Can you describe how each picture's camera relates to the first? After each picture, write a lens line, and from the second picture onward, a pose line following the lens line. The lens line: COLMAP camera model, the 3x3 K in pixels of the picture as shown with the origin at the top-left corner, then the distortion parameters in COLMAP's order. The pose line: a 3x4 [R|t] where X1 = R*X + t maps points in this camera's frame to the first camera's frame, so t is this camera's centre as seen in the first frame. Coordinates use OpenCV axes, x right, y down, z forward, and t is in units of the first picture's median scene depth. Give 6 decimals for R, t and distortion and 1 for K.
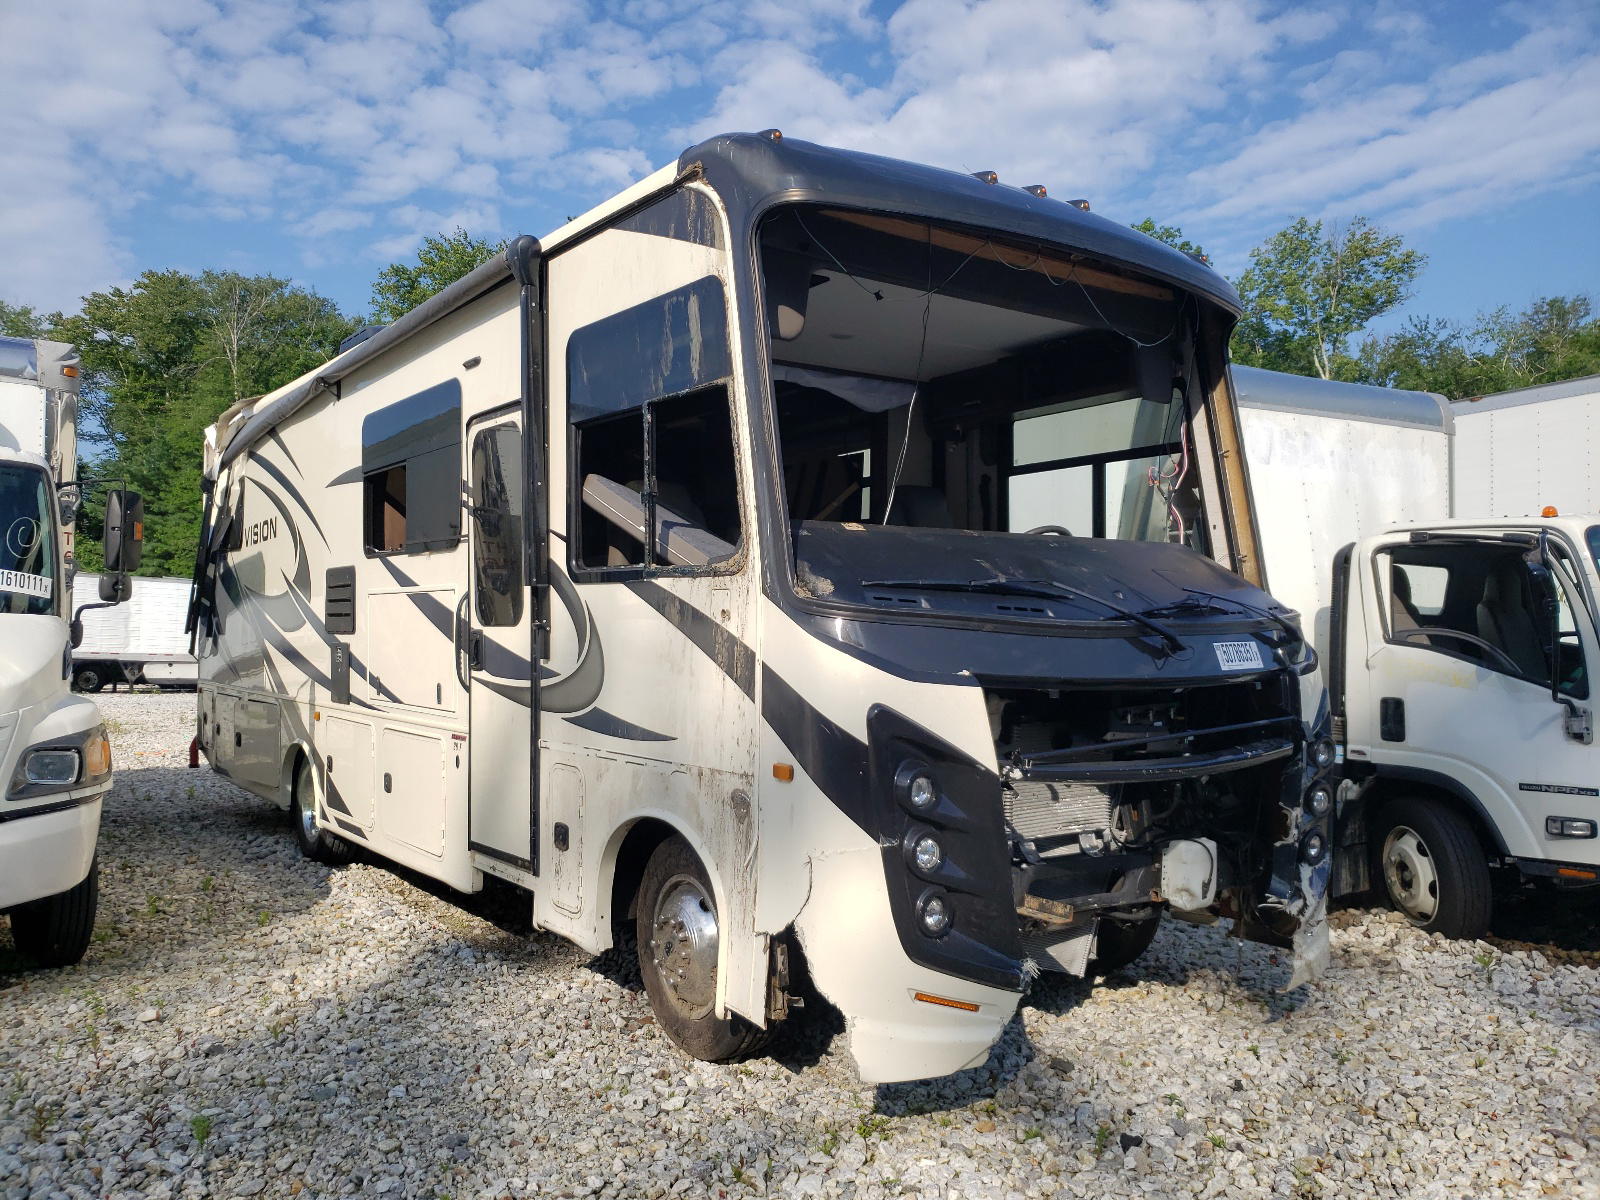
lens RADIAL K [[1270.9, 0, 800.0], [0, 1270.9, 600.0], [0, 0, 1]] dist [-0.002750, 0.005194]
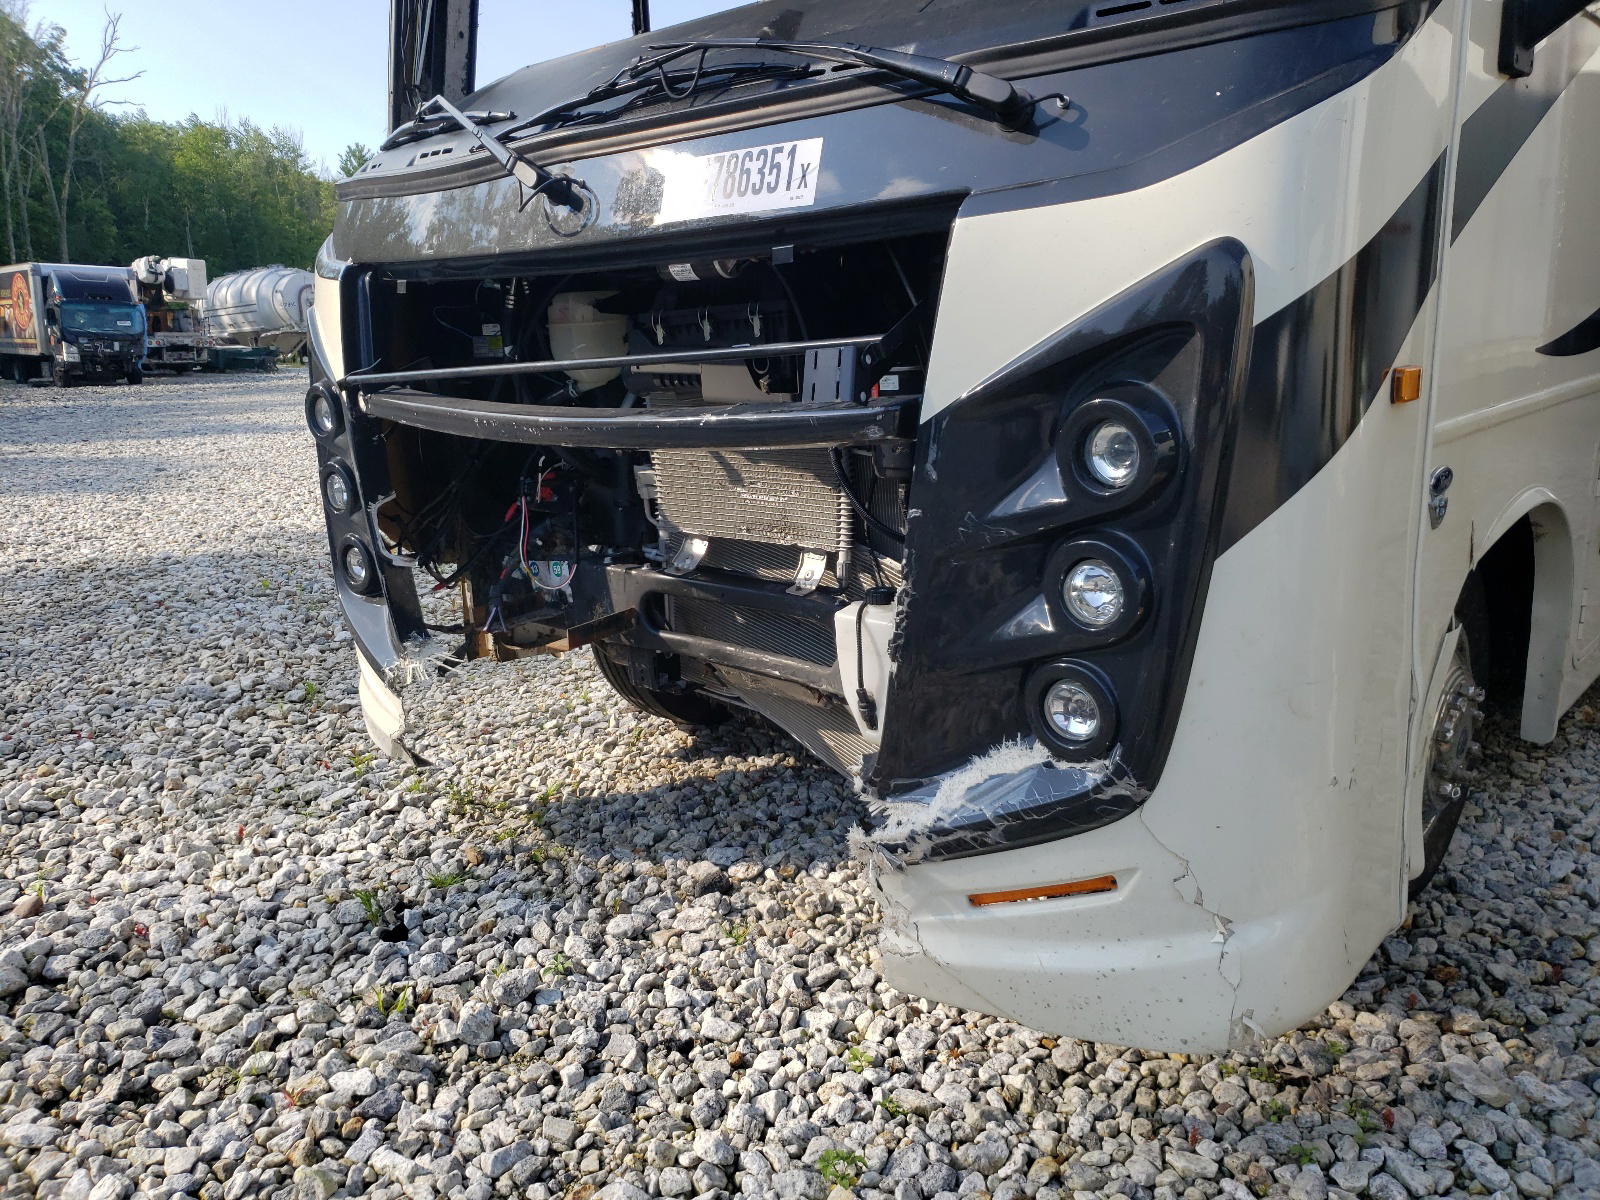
lens RADIAL K [[1210.7, 0, 800.0], [0, 1210.7, 600.0], [0, 0, 1]] dist [0.050109, -0.040900]
pose [[0.197629, 0.210739, -0.957357, 0.731647], [0.062580, 0.971914, 0.226862, 0.084242], [0.978277, -0.104746, 0.178891, 0.900946]]
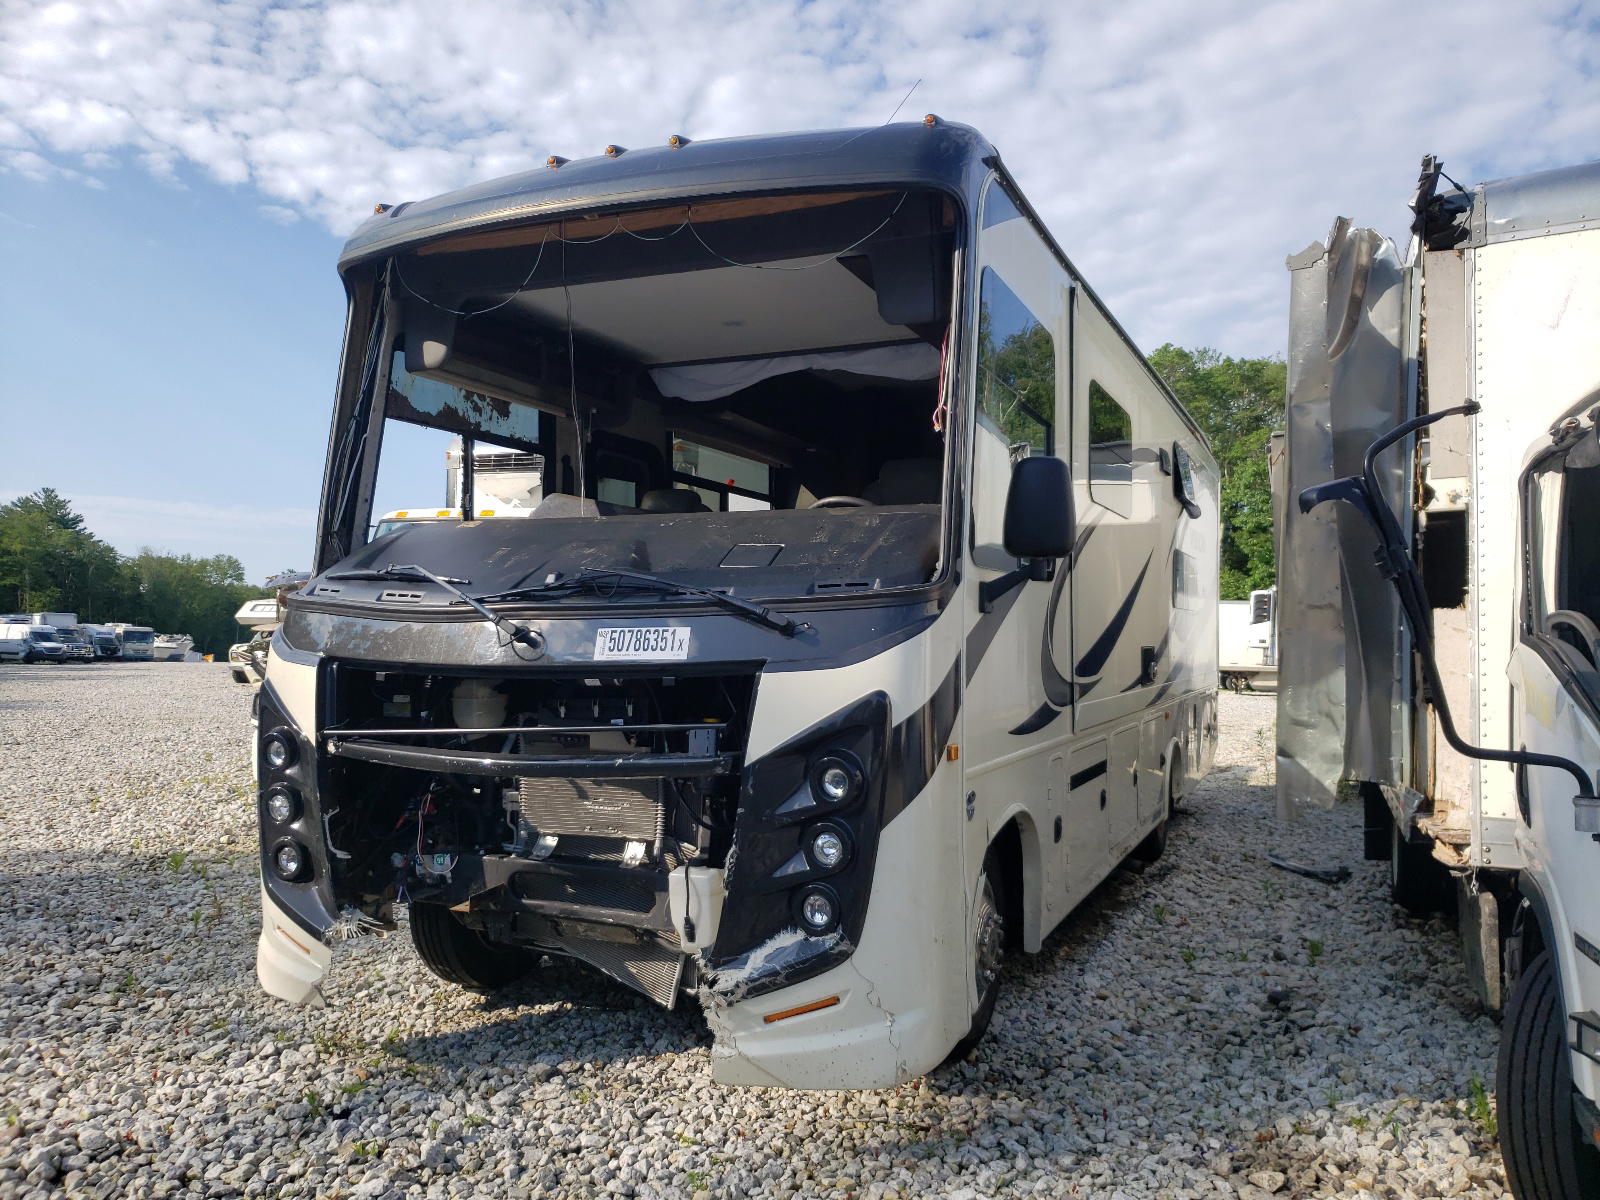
lens RADIAL K [[1270.9, 0, 800.0], [0, 1270.9, 600.0], [0, 0, 1]] dist [-0.002750, 0.005194]
pose [[0.512408, -0.026115, -0.858345, 1.064238], [0.017408, 0.999648, -0.020022, 0.031999], [0.858566, -0.004682, 0.512682, 0.641726]]
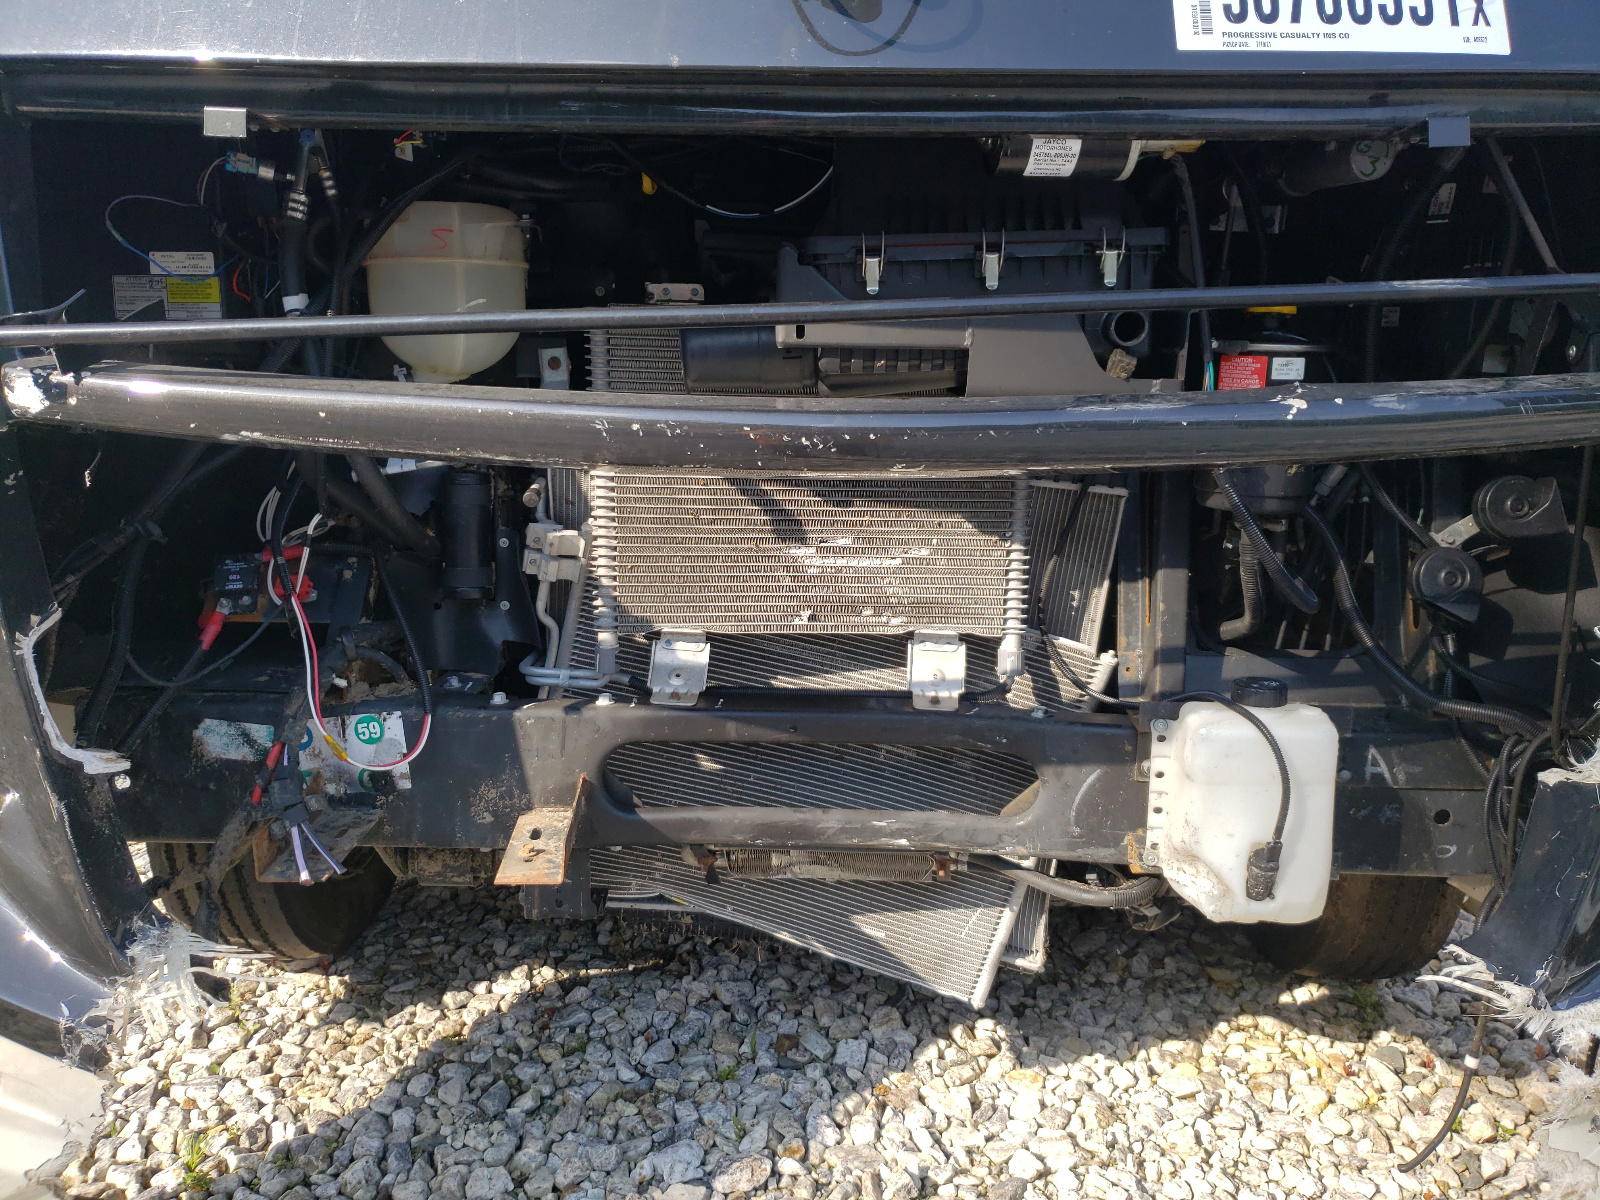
lens RADIAL K [[1280.5, 0, 800.0], [0, 1280.5, 600.0], [0, 0, 1]] dist [0.032111, -0.002700]
pose [[0.803883, 0.110795, -0.584377, 0.402956], [0.009367, 0.980017, 0.198692, 0.101451], [0.594714, -0.165199, 0.786781, 0.701778]]
